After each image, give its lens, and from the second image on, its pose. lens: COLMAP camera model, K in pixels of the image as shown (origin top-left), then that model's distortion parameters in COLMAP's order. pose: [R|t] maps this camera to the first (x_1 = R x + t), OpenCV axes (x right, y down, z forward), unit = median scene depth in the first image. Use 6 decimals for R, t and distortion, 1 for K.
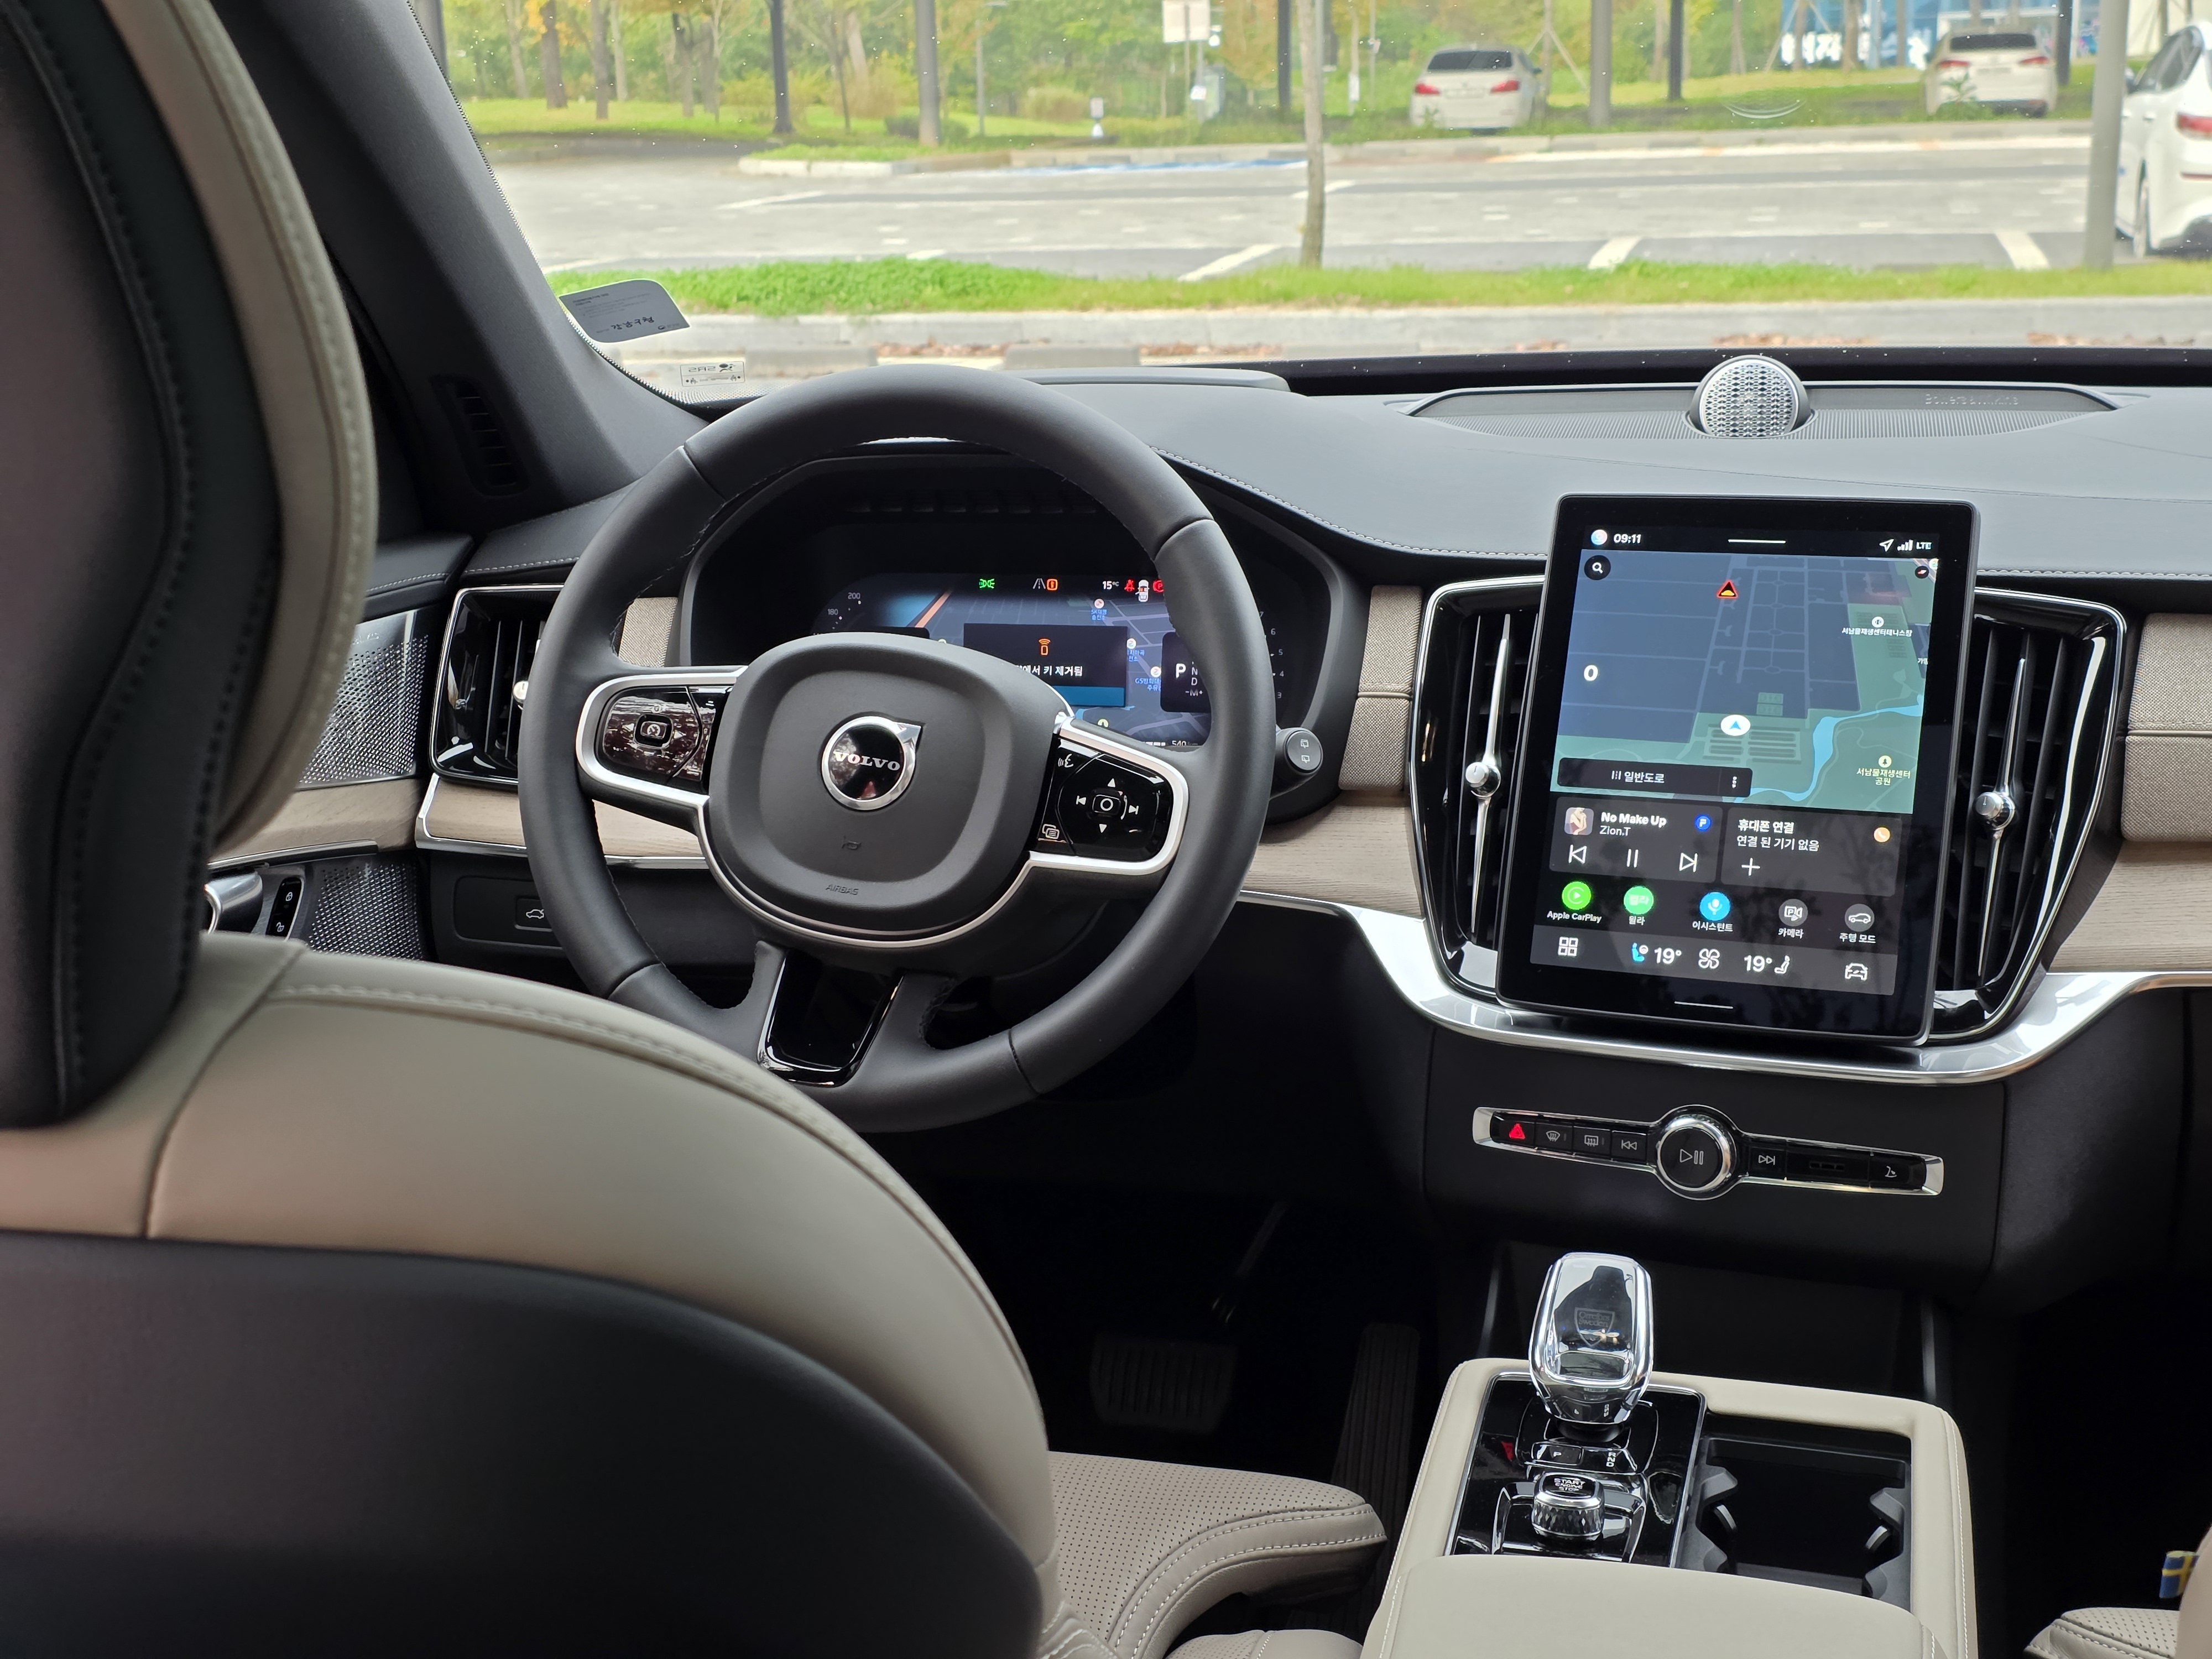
lens RADIAL K [[2884.0, 0, 1099.2], [0, 2884.0, 822.3], [0, 0, 1]] dist [0.070672, 0.000000]
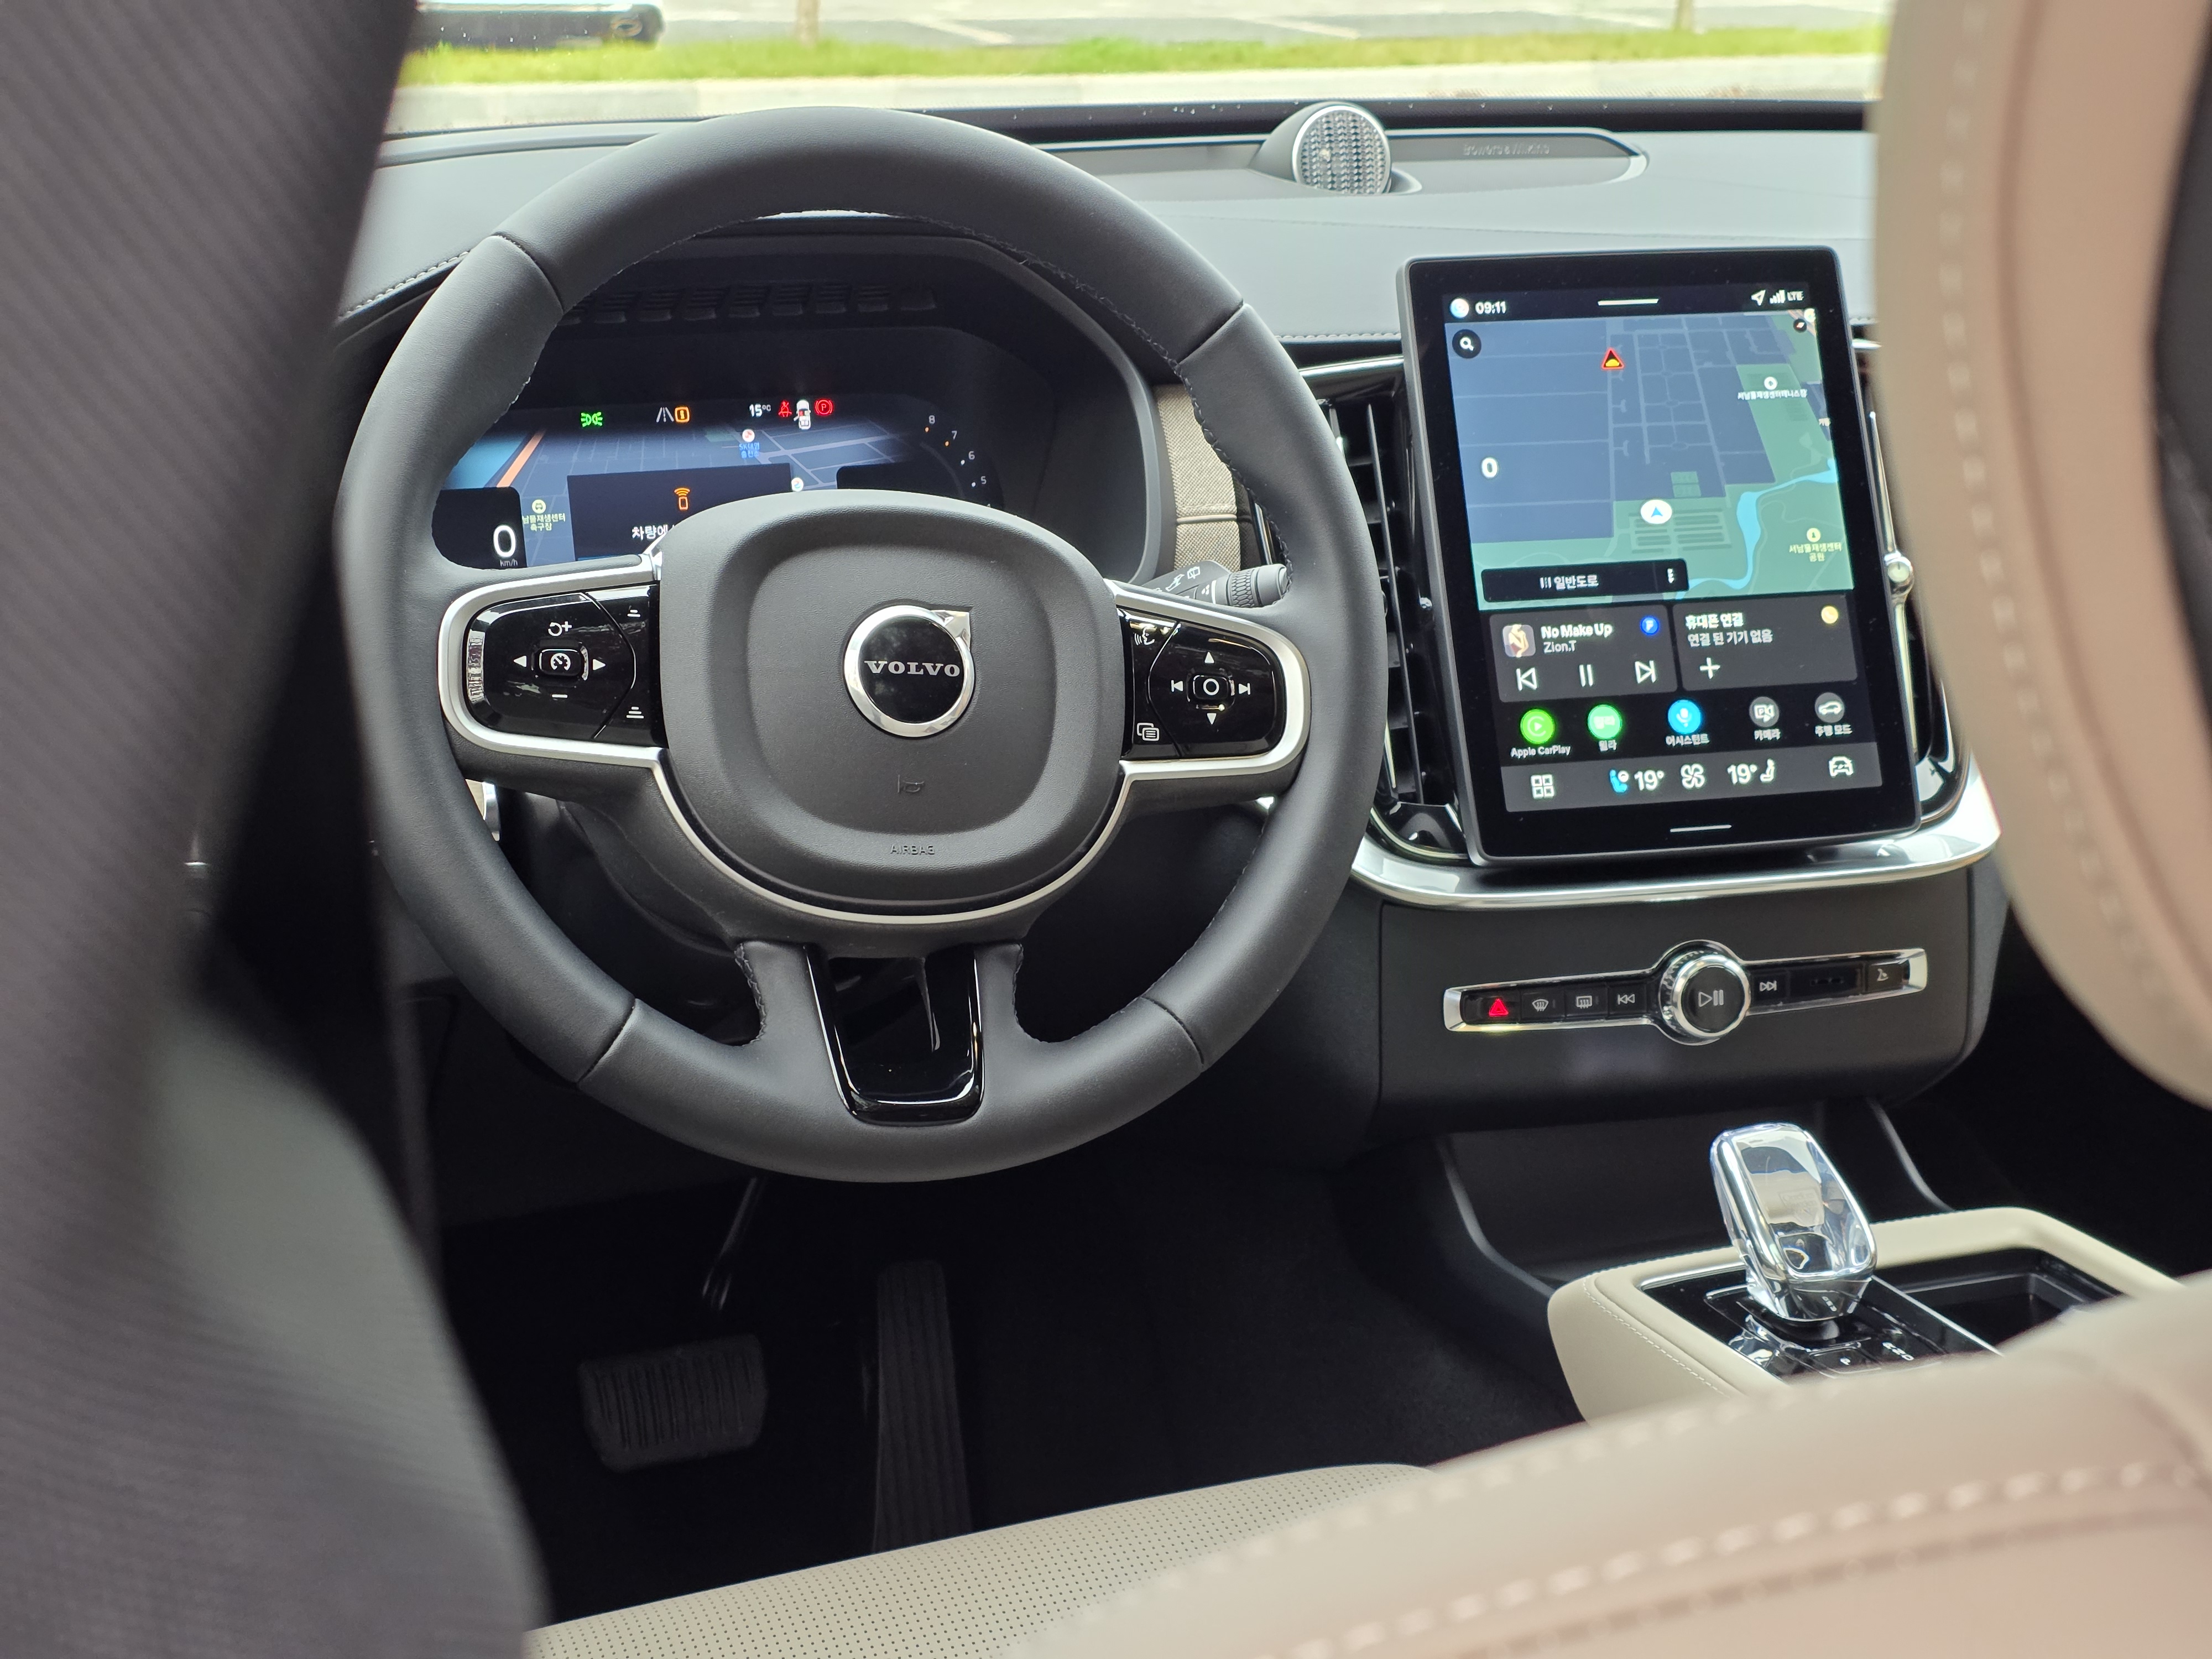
lens RADIAL K [[2884.0, 0, 1107.8], [0, 2884.0, 838.8], [0, 0, 1]] dist [0.070672, 0.000000]
pose [[0.809181, -0.154019, 0.567013, -0.435442], [0.112871, 0.987805, 0.107242, -0.048753], [-0.576616, -0.022778, 0.816698, 0.371848]]
